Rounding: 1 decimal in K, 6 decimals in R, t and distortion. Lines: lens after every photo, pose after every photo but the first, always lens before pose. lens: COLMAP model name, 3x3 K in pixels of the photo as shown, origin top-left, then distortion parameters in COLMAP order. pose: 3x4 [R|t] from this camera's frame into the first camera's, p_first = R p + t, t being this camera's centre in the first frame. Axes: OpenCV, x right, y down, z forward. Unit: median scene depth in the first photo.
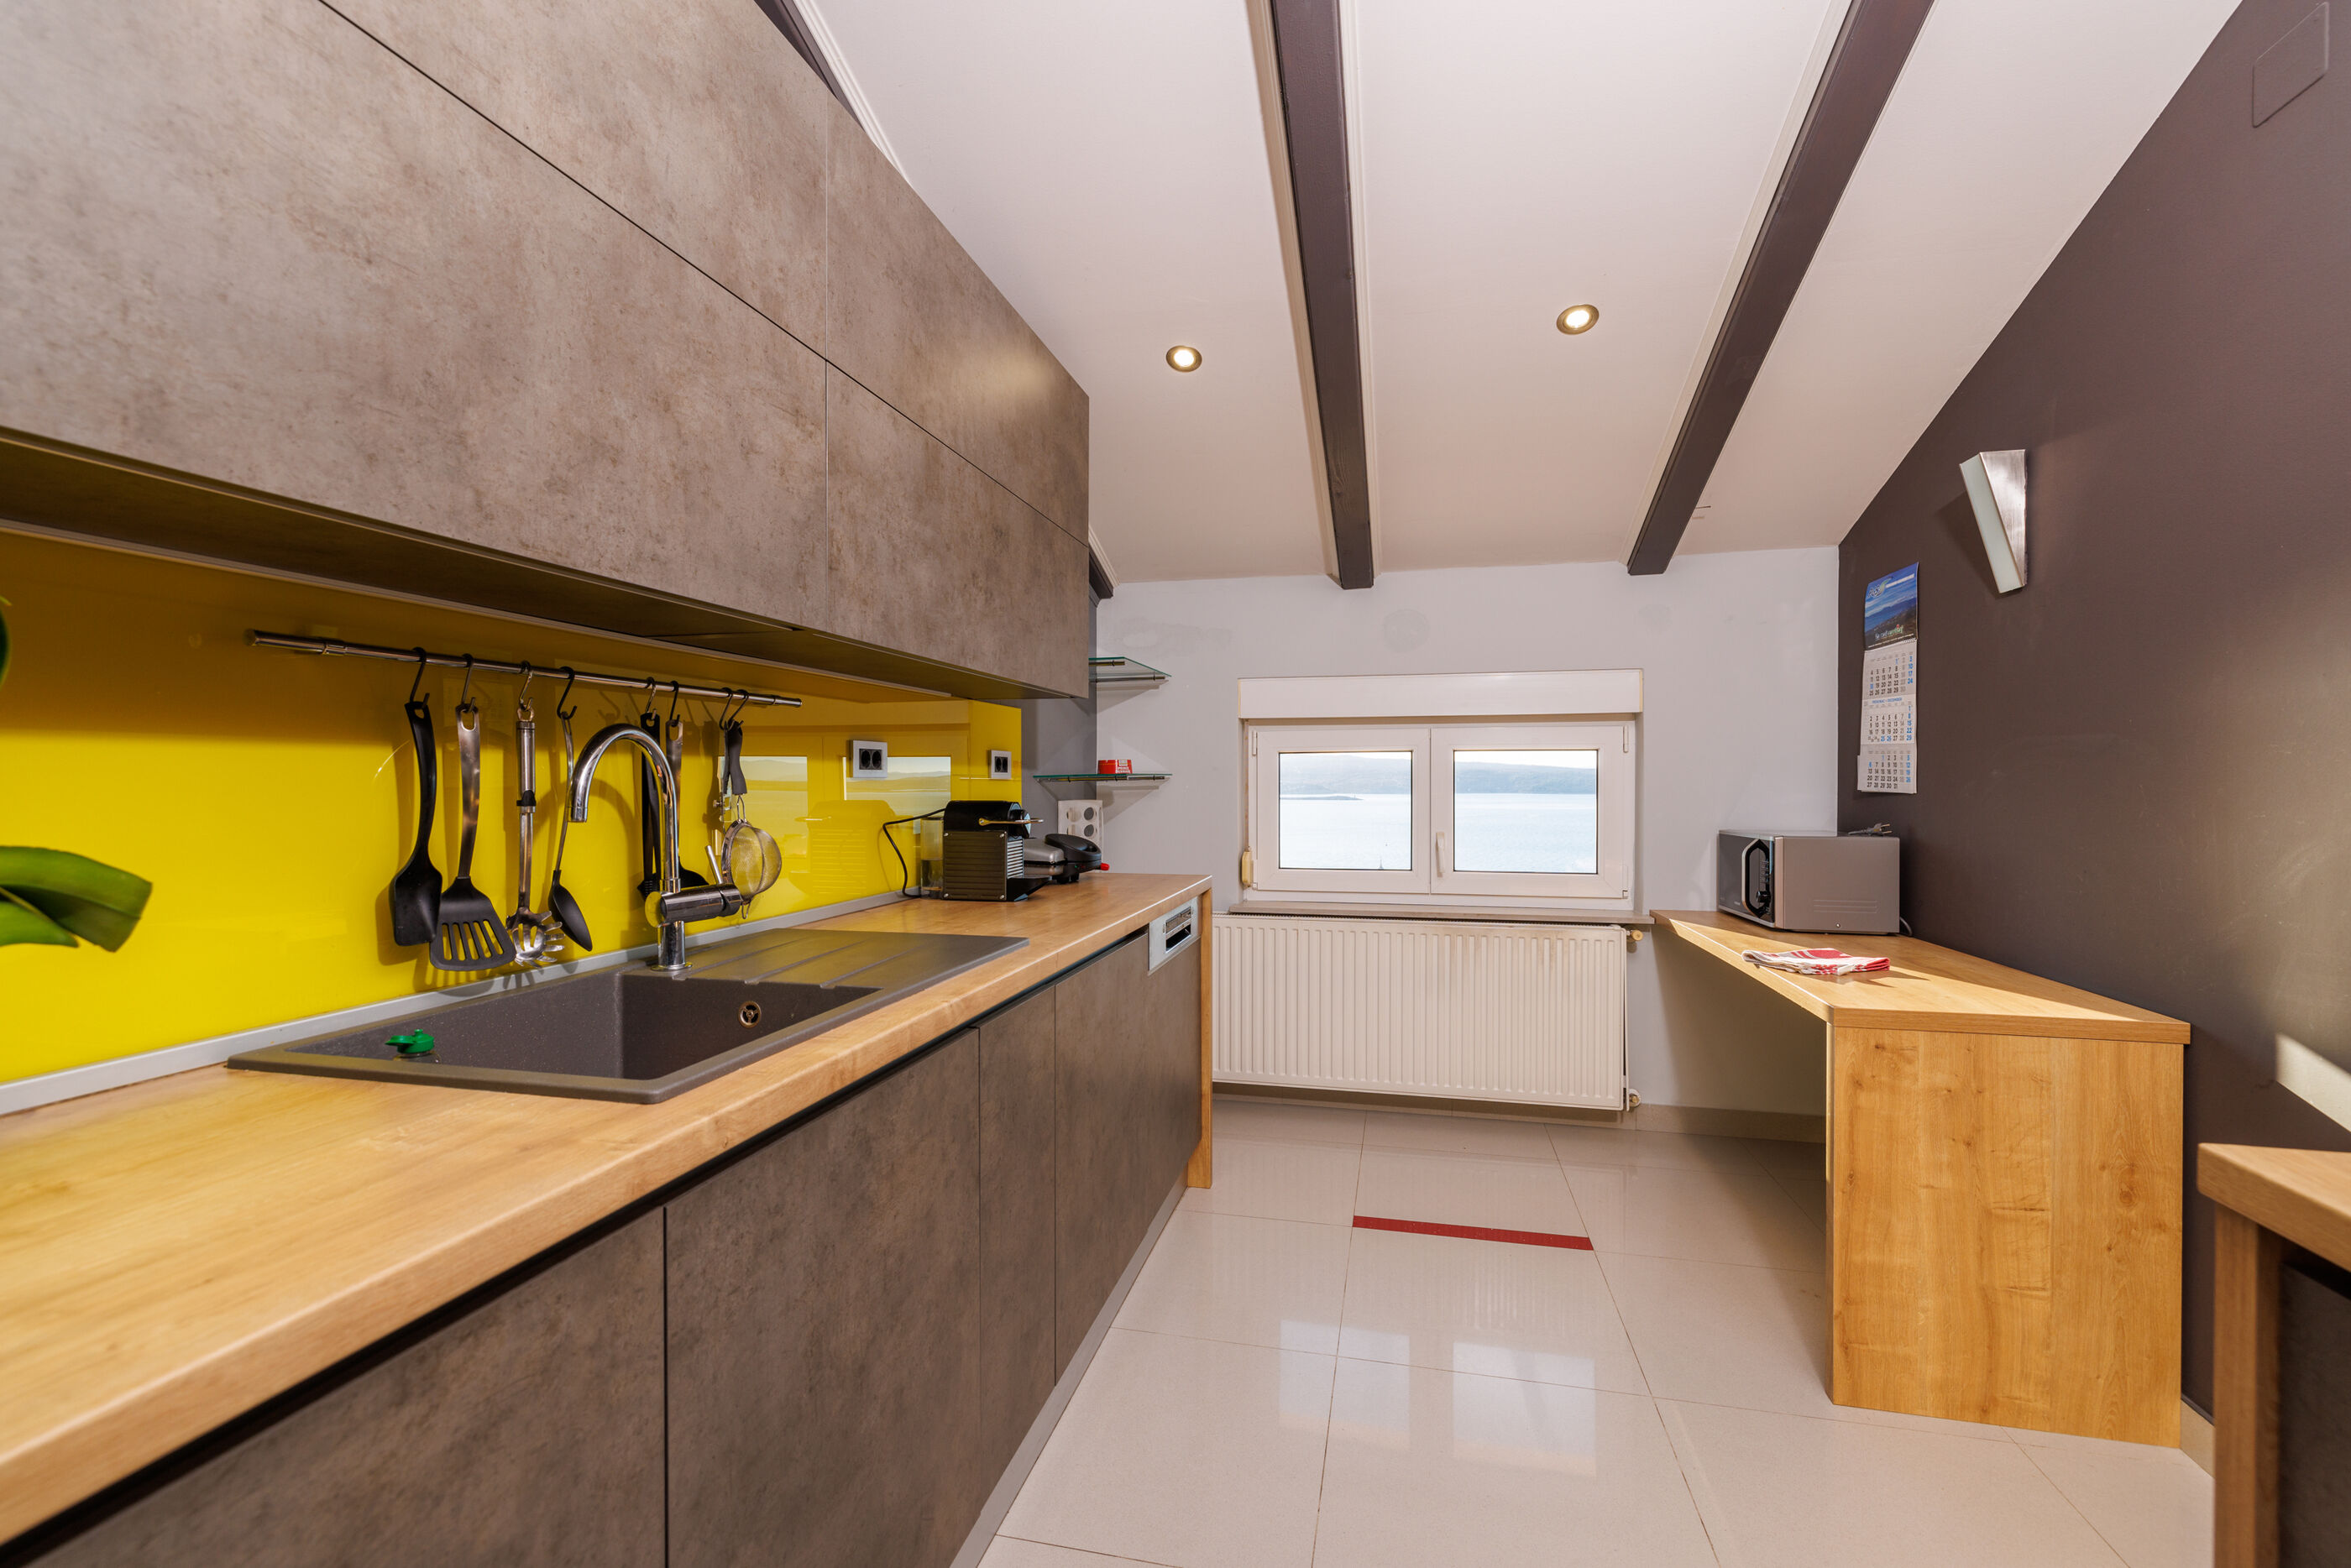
lens RADIAL K [[982.9, 0, 1175.5], [0, 982.9, 784.0], [0, 0, 1]] dist [0.000839, 0.000205]
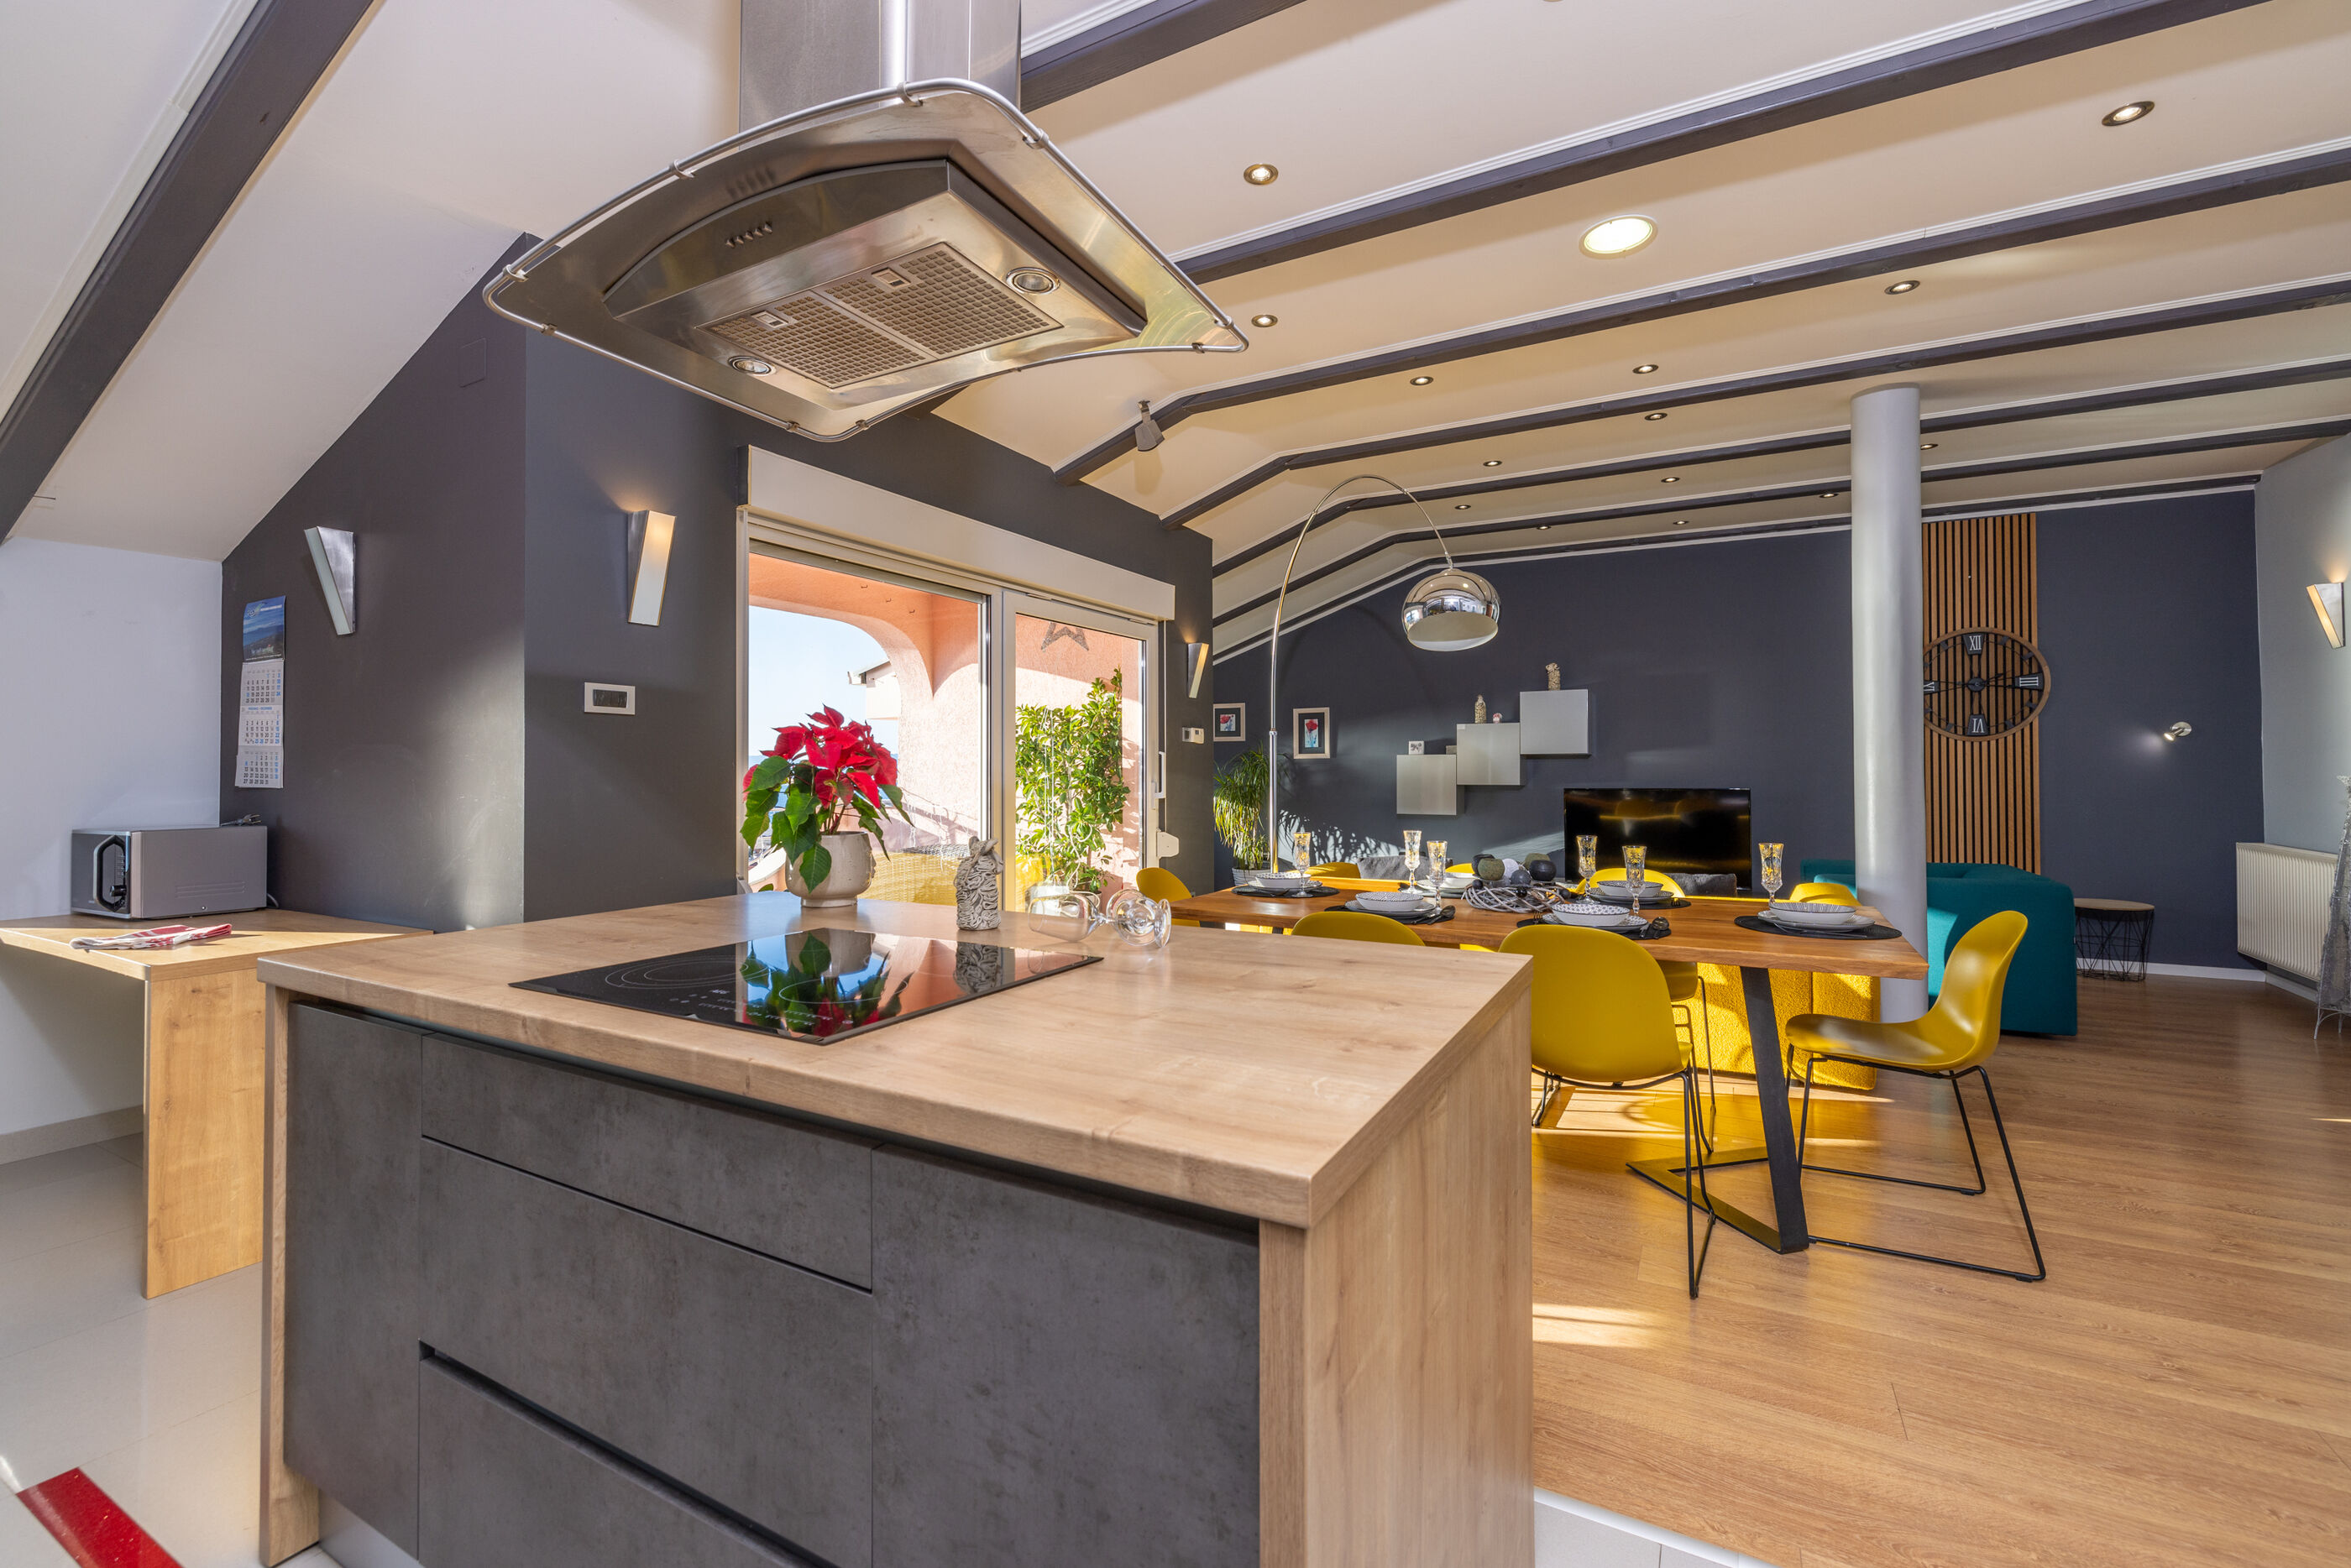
lens RADIAL K [[988.8, 0, 1185.1], [0, 988.8, 762.4], [0, 0, 1]] dist [0.007198, -0.000085]
pose [[0.274067, 0.008229, 0.961675, -0.133639], [0.009647, 0.999890, -0.011305, 0.003019], [-0.961662, 0.012376, 0.273958, -0.469101]]
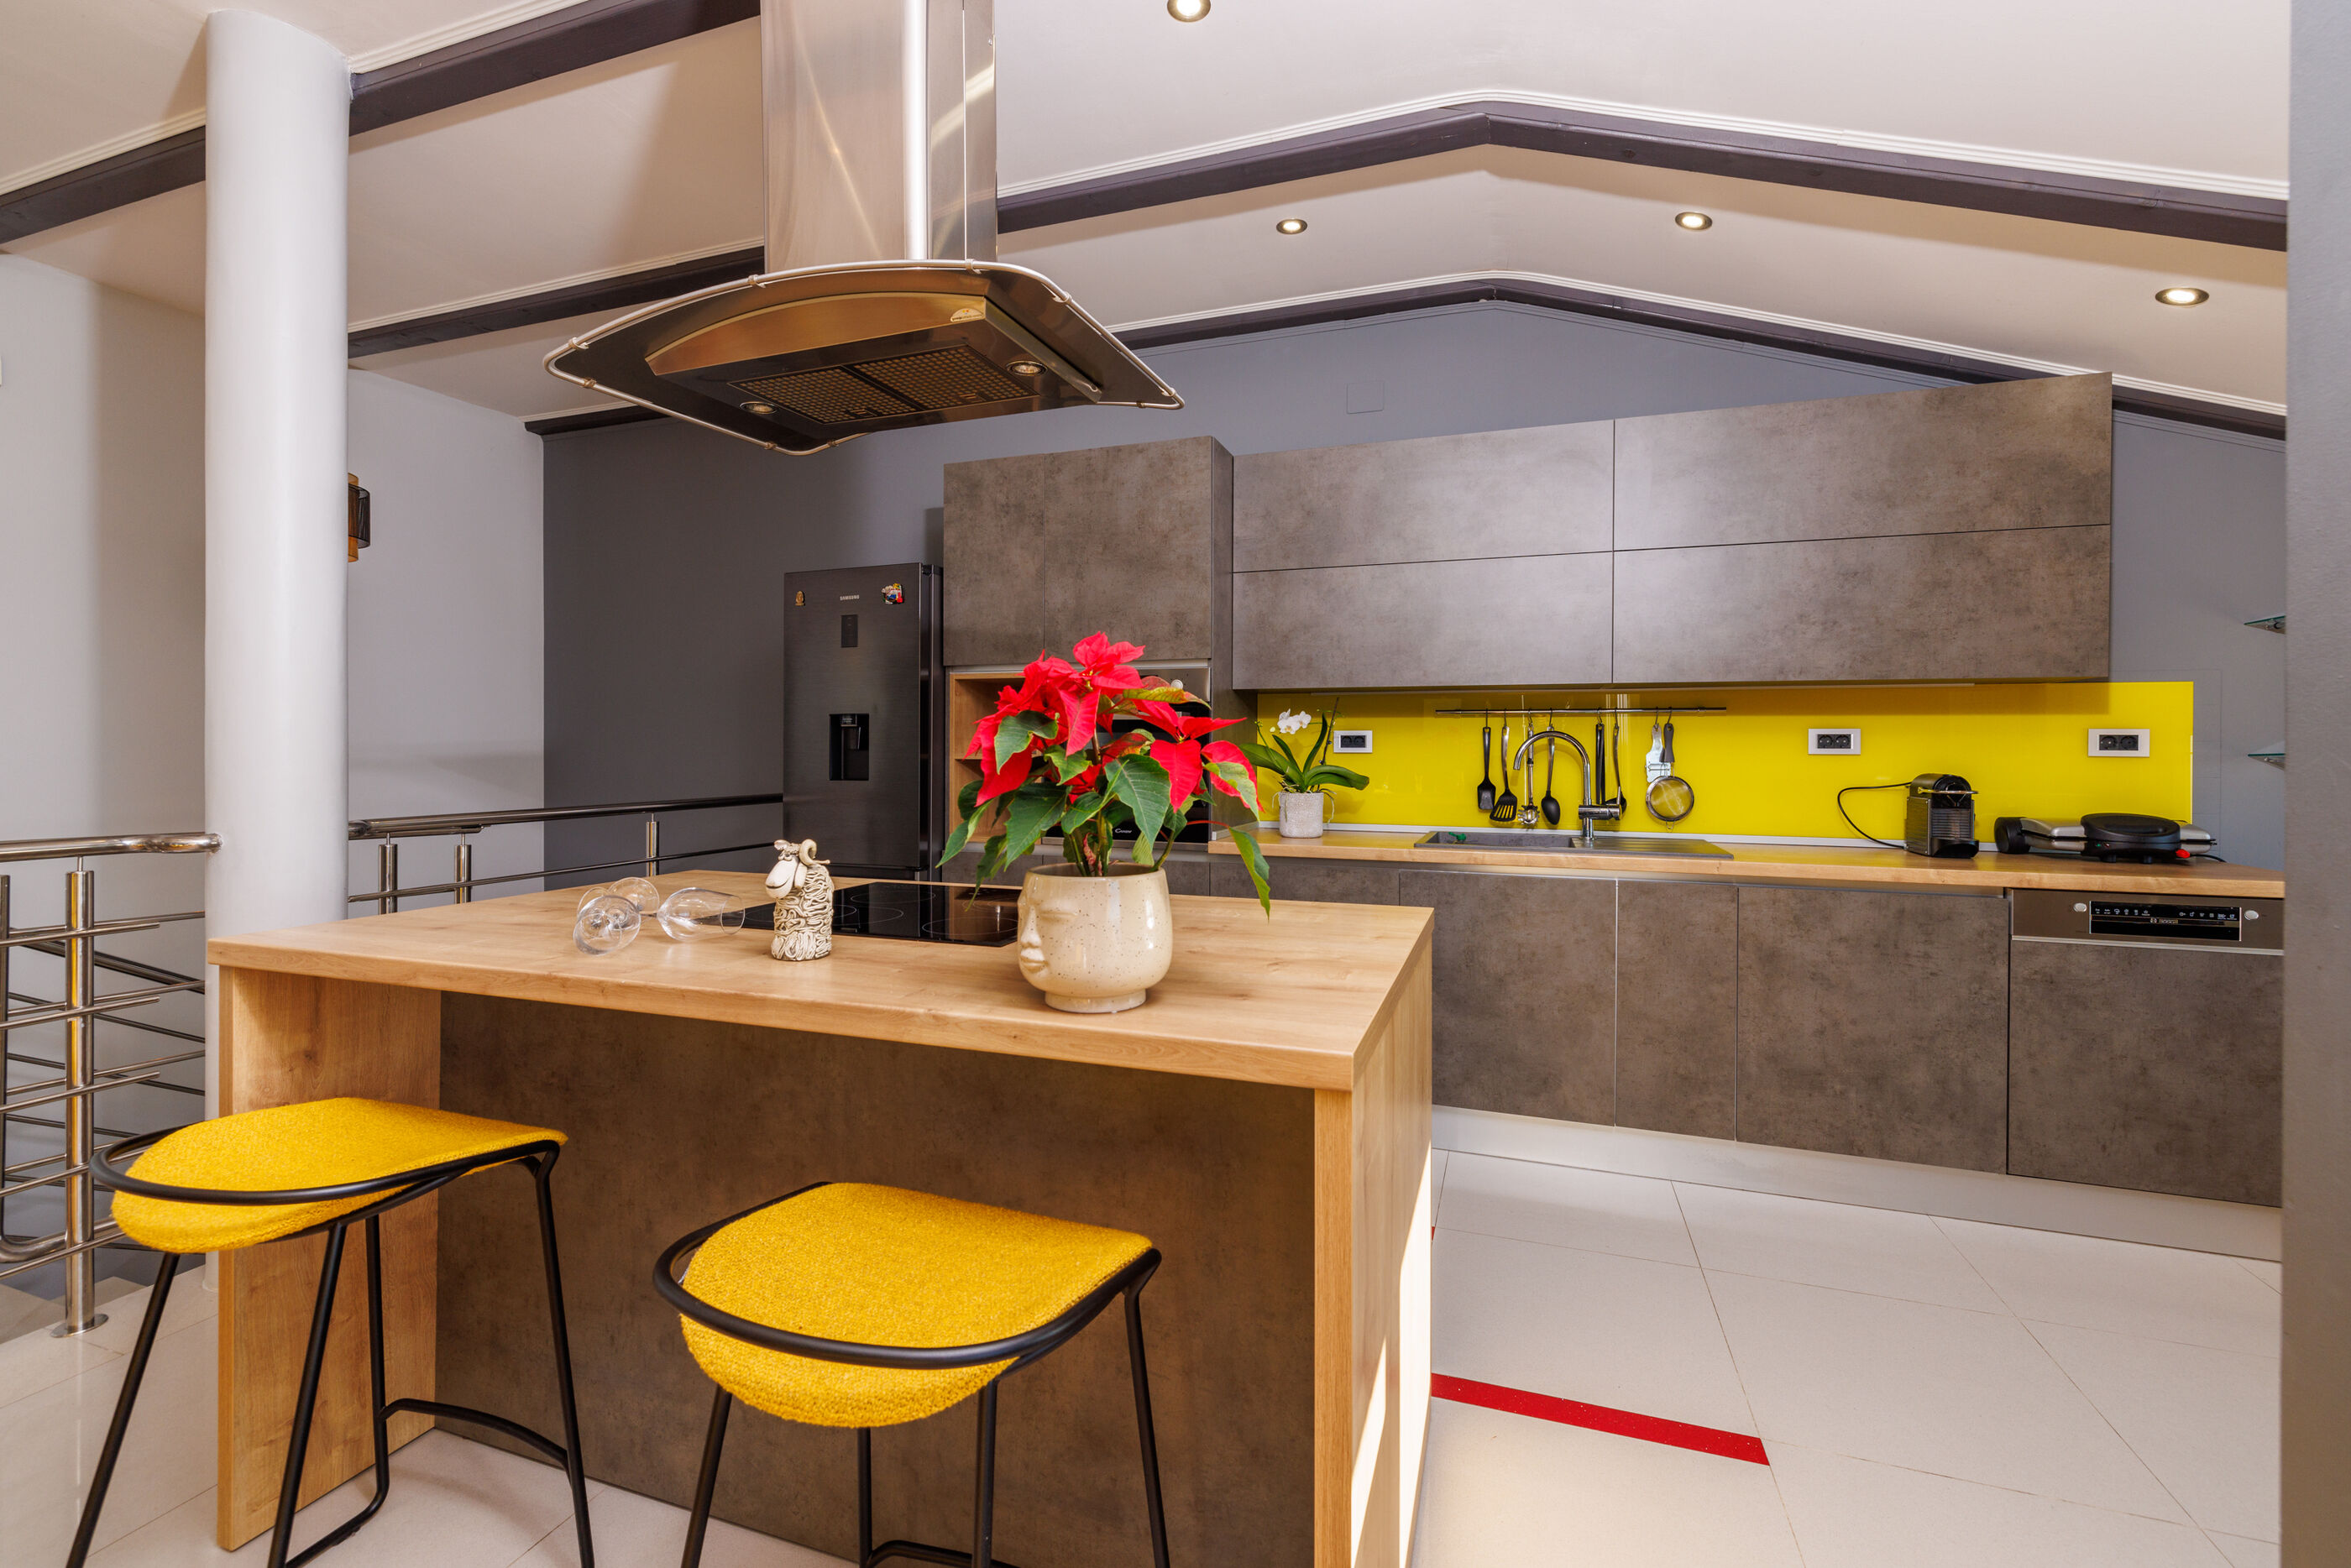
lens RADIAL K [[1004.3, 0, 1180.7], [0, 1004.3, 747.5], [0, 0, 1]] dist [-0.000826, 0.000103]
pose [[-0.114002, 0.001008, -0.993480, 1.252375], [-0.010414, 0.999943, 0.002210, -0.009776], [0.993426, 0.010598, -0.113985, 0.235224]]
